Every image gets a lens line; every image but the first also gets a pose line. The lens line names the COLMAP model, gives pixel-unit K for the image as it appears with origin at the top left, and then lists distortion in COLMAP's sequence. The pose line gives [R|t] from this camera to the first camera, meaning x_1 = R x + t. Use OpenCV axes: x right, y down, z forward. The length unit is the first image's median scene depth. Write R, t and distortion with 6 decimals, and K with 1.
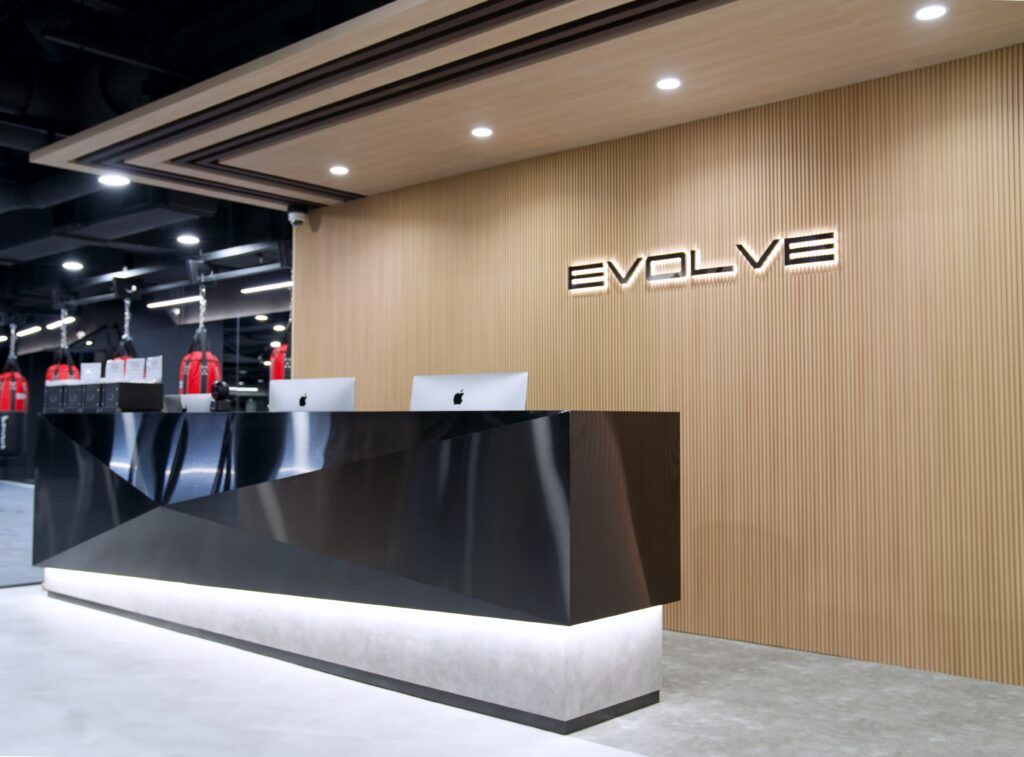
lens RADIAL K [[997.9, 0, 512.0], [0, 997.9, 378.5], [0, 0, 1]] dist [-0.004188, -0.001476]
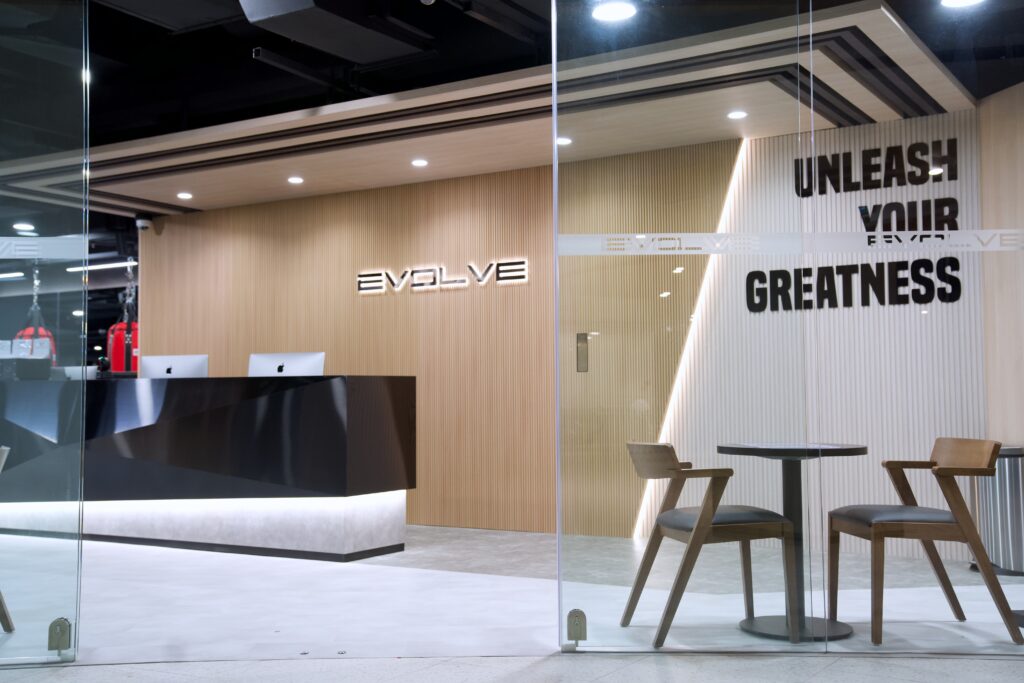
lens RADIAL K [[1146.6, 0, 513.9], [0, 1146.6, 323.9], [0, 0, 1]] dist [0.024058, 0.027583]
pose [[0.987299, 0.000842, 0.158870, 0.018592], [0.002022, 0.999838, -0.017867, -0.014856], [-0.158859, 0.017961, 0.987138, -0.722346]]
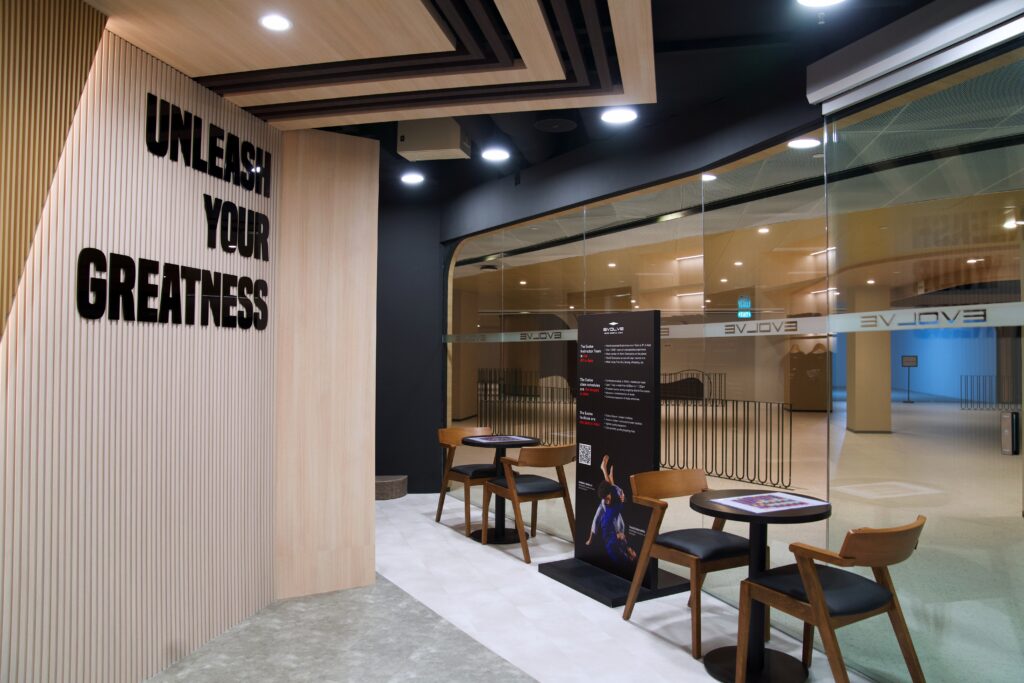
lens RADIAL K [[722.3, 0, 512.0], [0, 722.3, 341.5], [0, 0, 1]] dist [-0.003962, -0.001381]
pose [[-0.483878, 0.018705, 0.874935, -0.069059], [-0.041244, 0.998173, -0.044150, -0.028579], [-0.874163, -0.057449, -0.482223, 0.733126]]
